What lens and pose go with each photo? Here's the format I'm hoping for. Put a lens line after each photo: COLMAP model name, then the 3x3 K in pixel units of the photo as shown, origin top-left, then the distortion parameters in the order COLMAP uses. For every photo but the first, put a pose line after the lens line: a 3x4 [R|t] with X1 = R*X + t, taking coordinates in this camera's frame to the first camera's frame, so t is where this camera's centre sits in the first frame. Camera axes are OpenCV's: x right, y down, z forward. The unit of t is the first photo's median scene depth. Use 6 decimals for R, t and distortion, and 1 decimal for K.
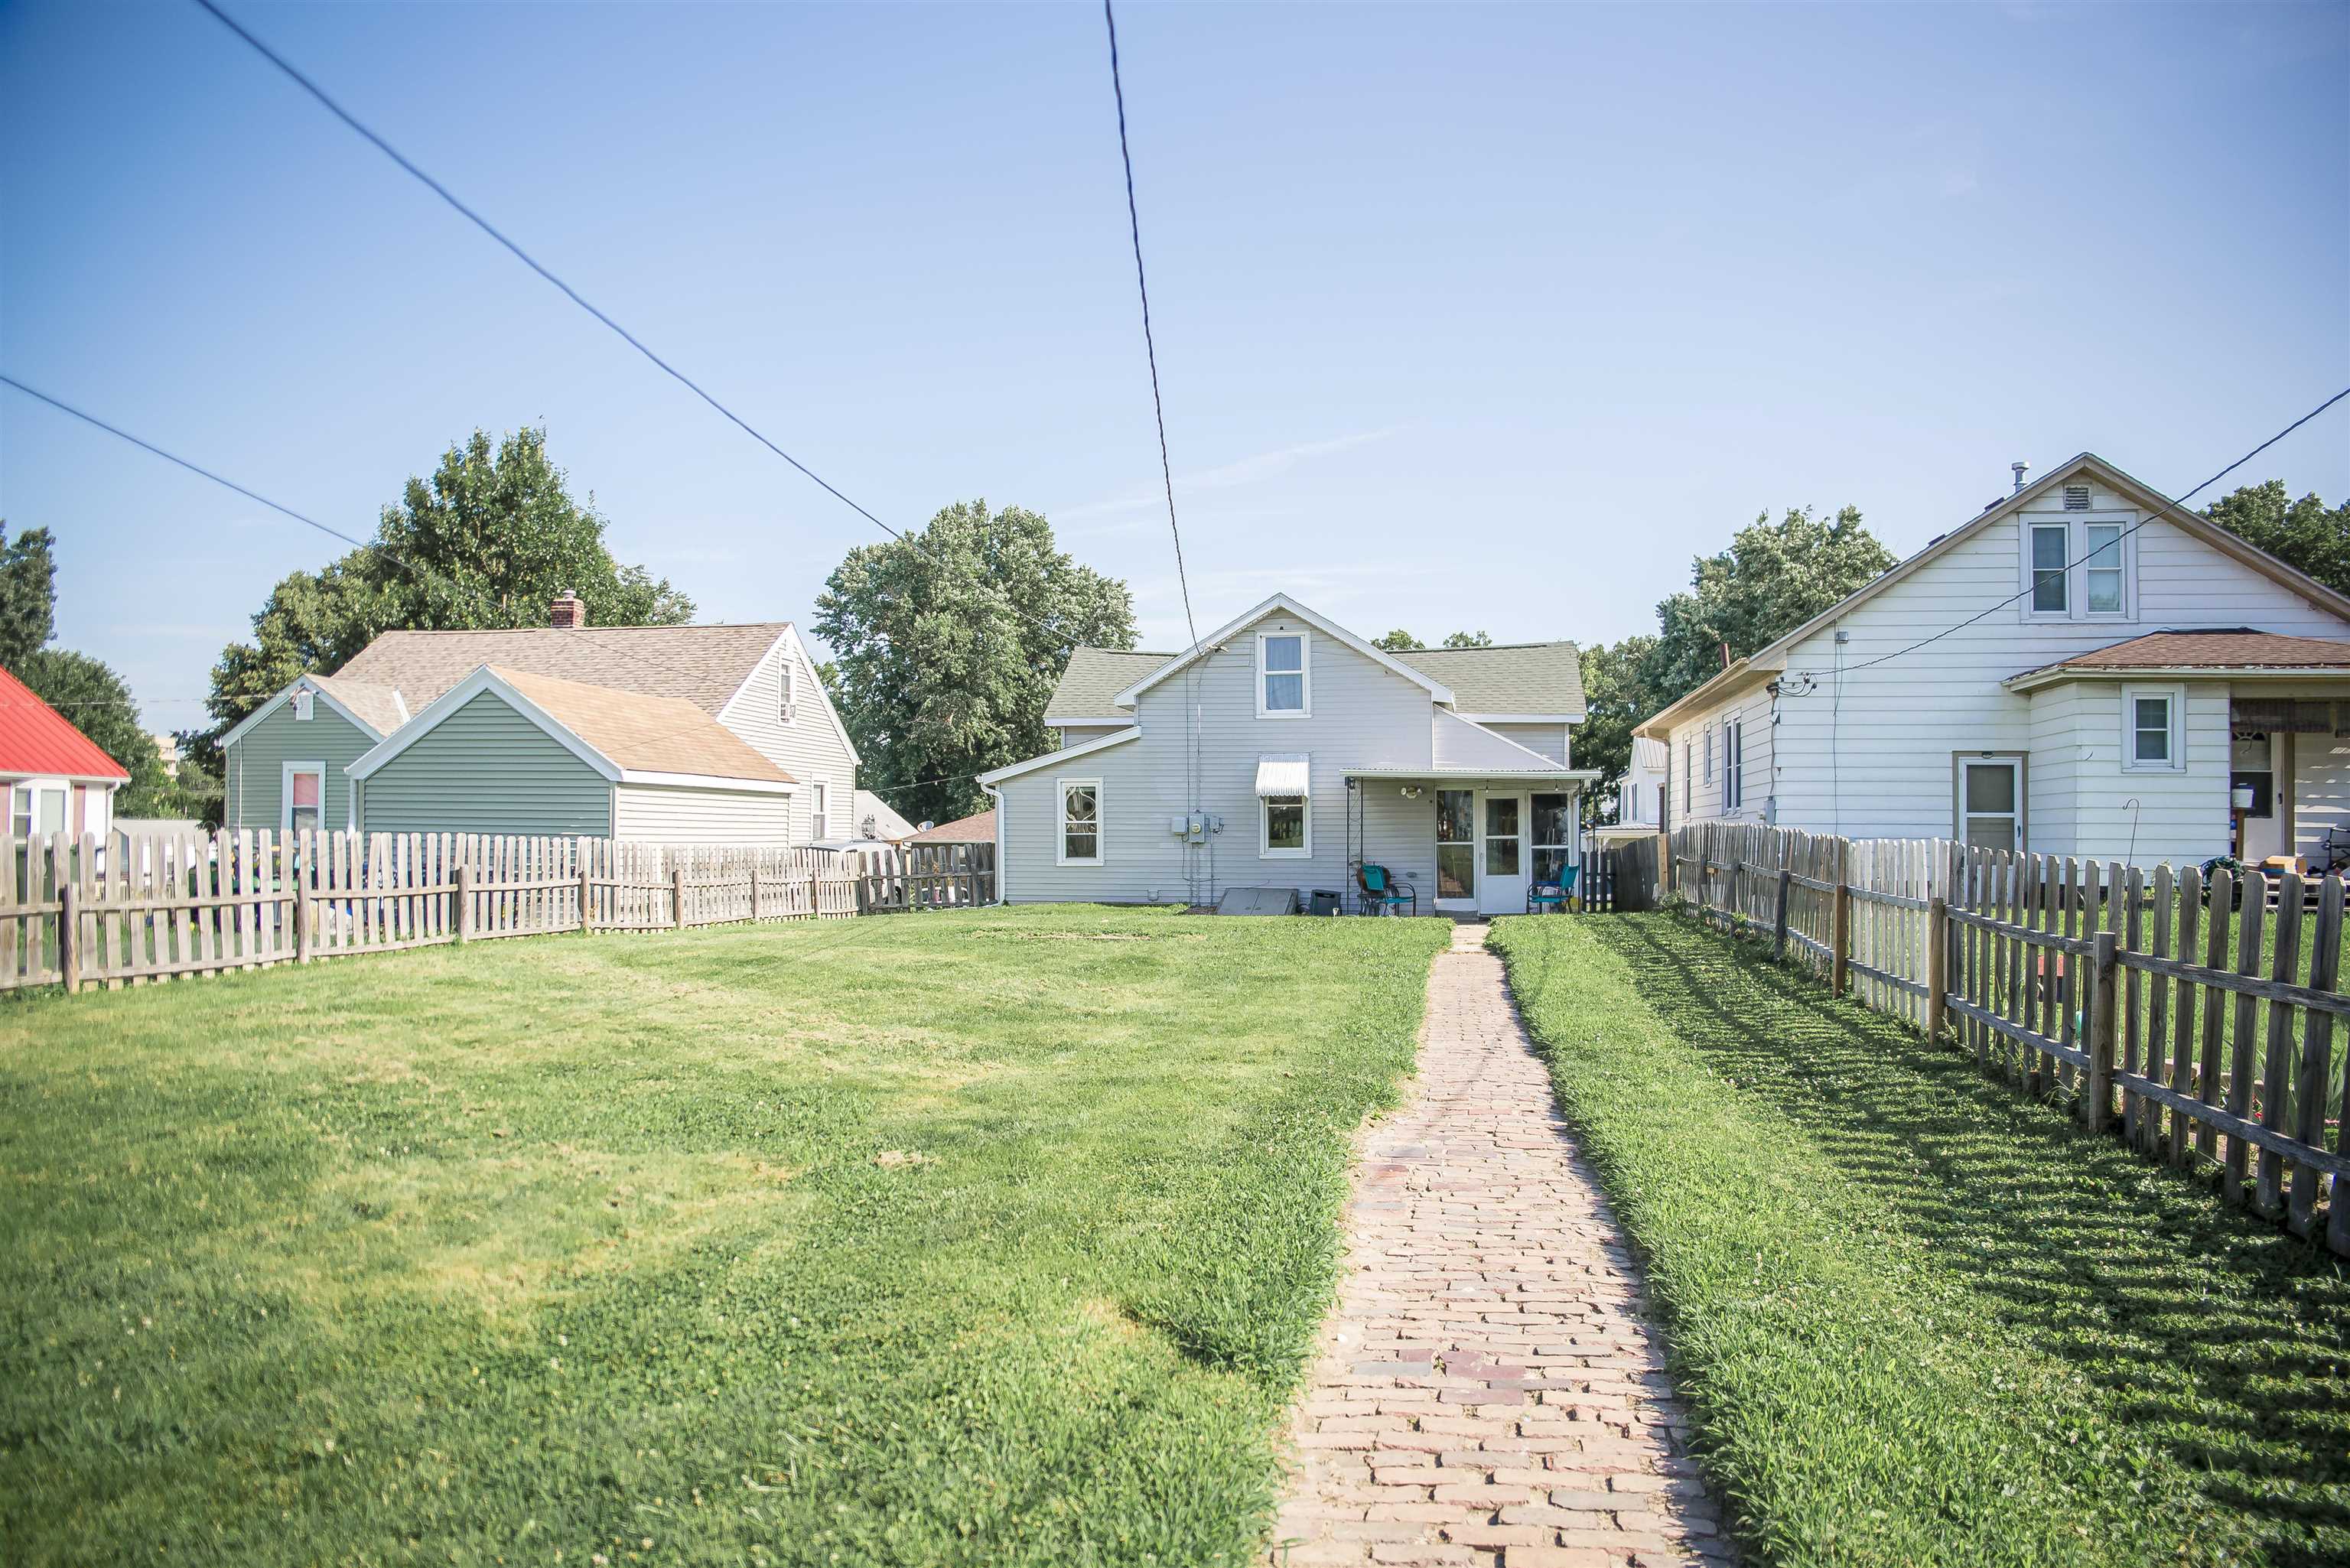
lens RADIAL K [[1581.0, 0, 1175.0], [0, 1581.0, 784.0], [0, 0, 1]] dist [0.001950, 0.000491]
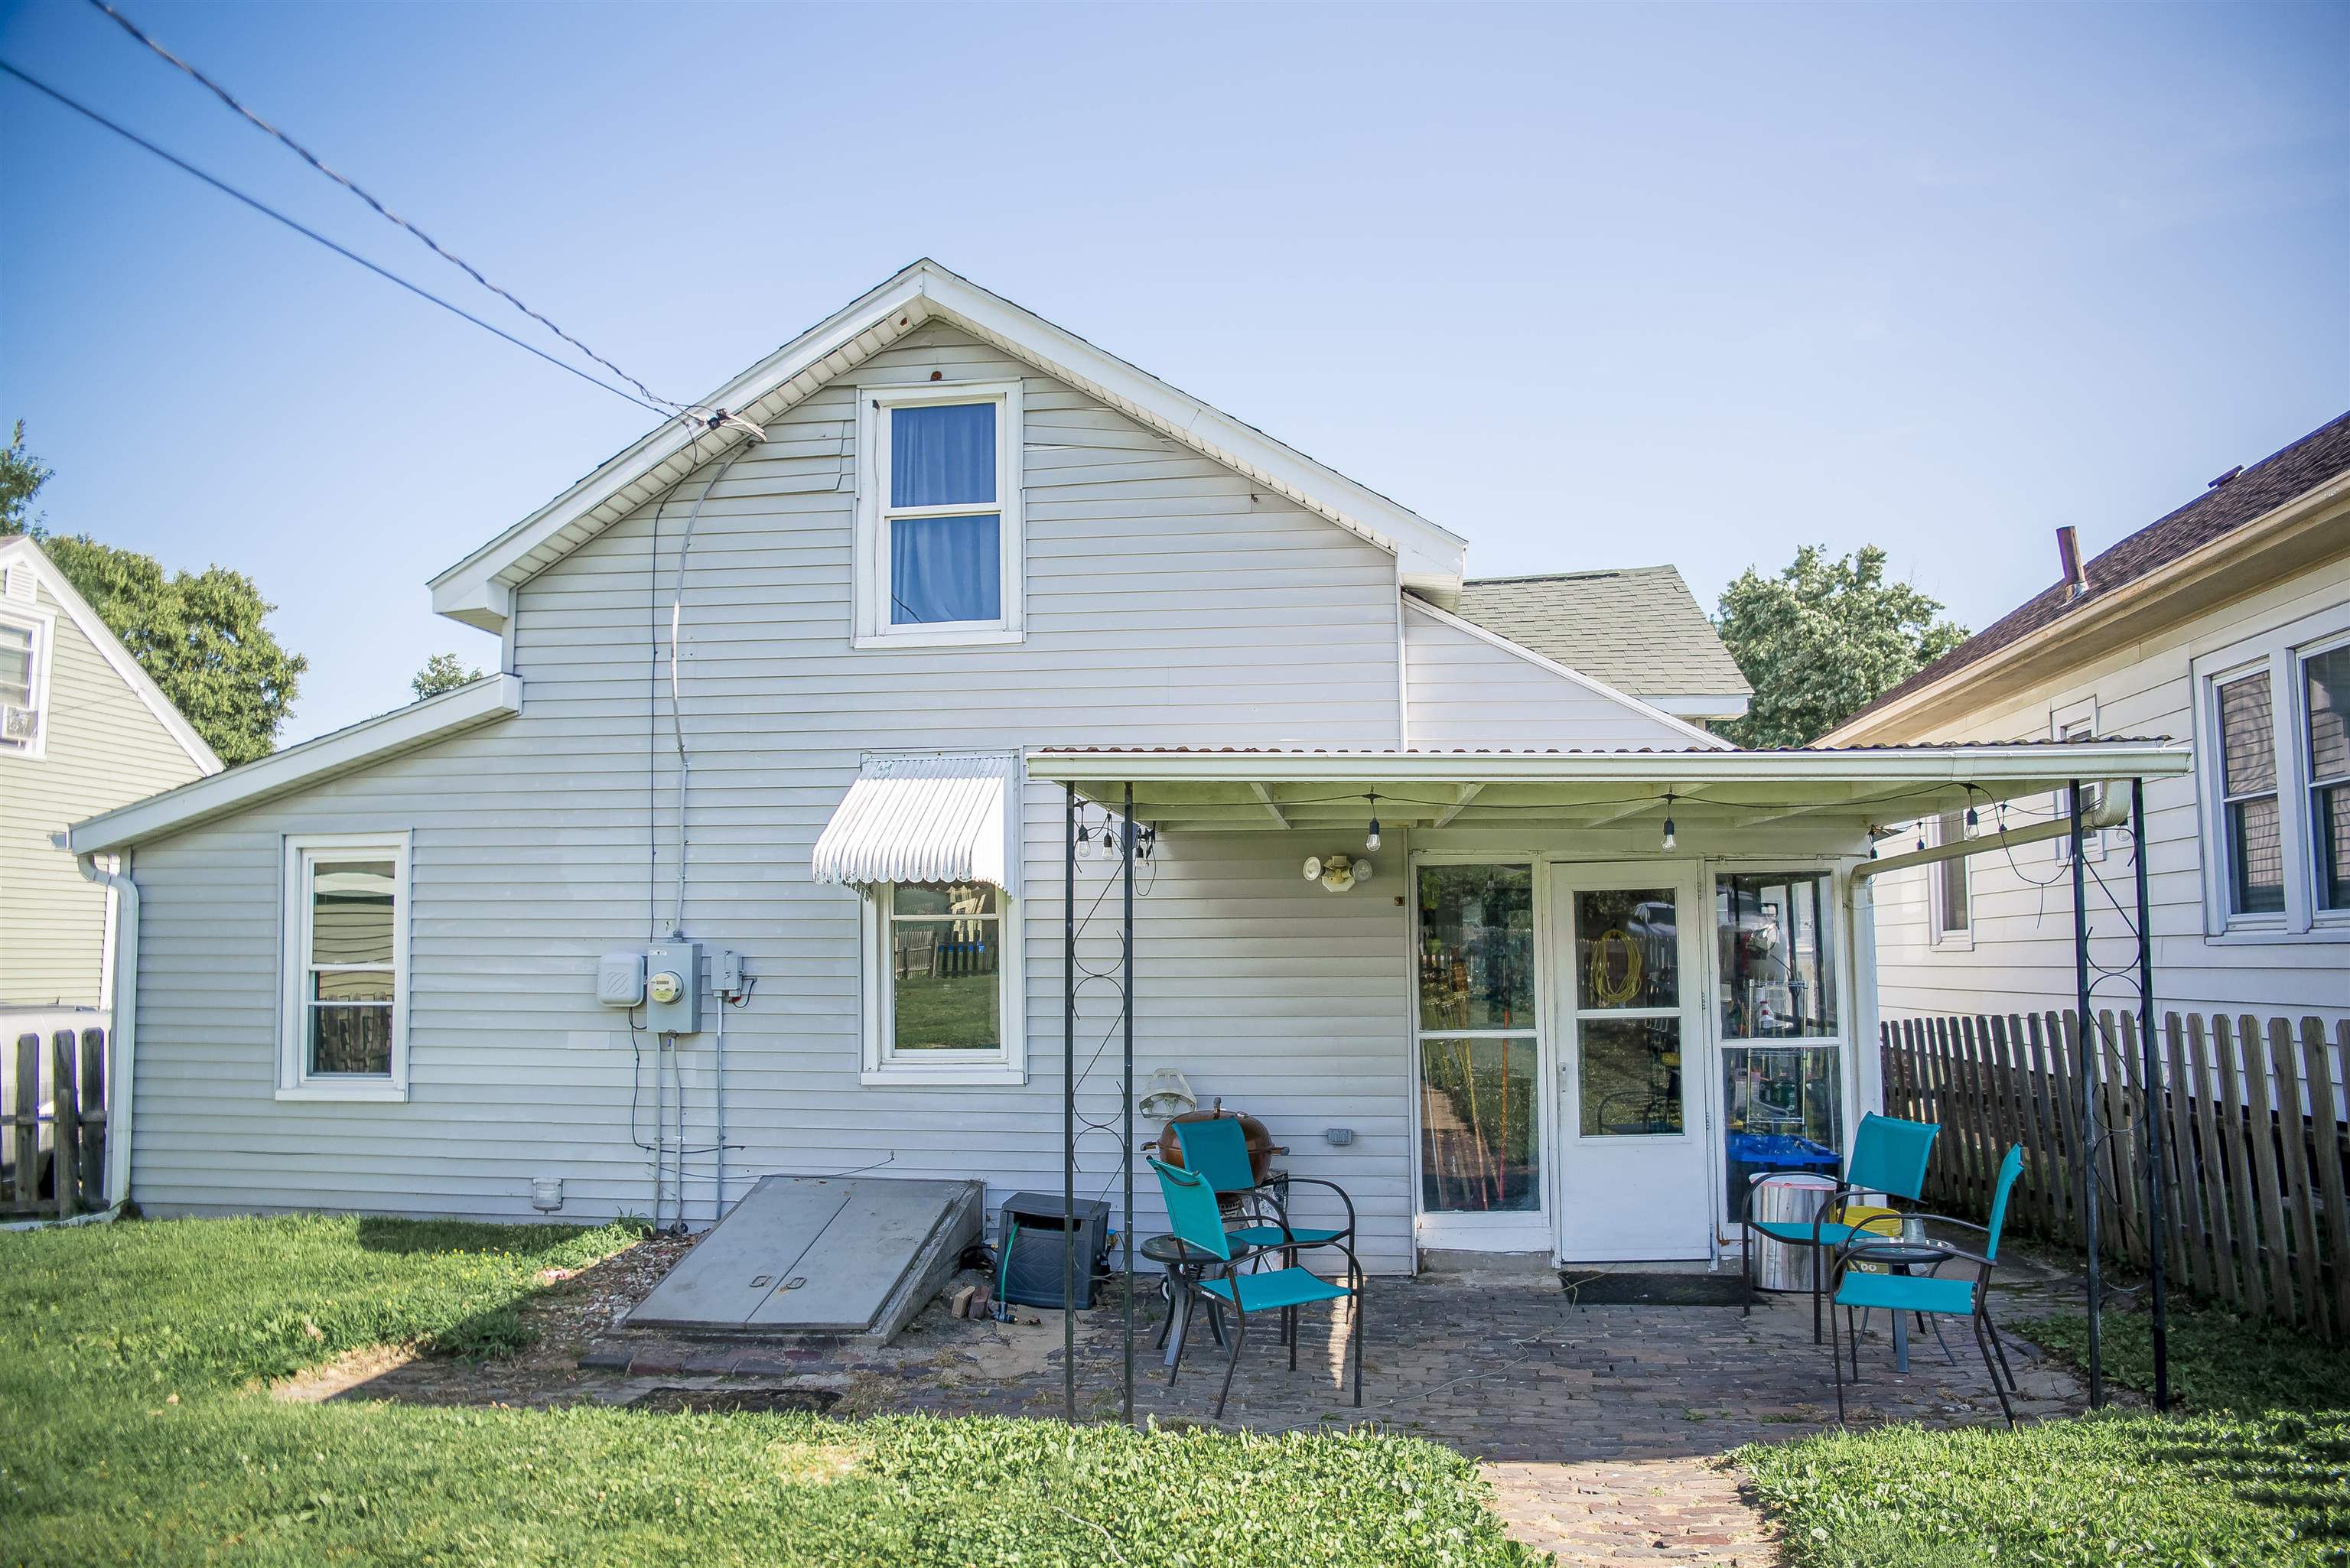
lens RADIAL K [[1585.5, 0, 1175.0], [0, 1585.5, 784.0], [0, 0, 1]] dist [-0.079946, 0.000552]
pose [[0.998823, -0.002219, 0.048453, 0.100464], [0.005959, 0.996999, -0.077185, 0.011767], [-0.048136, 0.077383, 0.995839, 0.674903]]
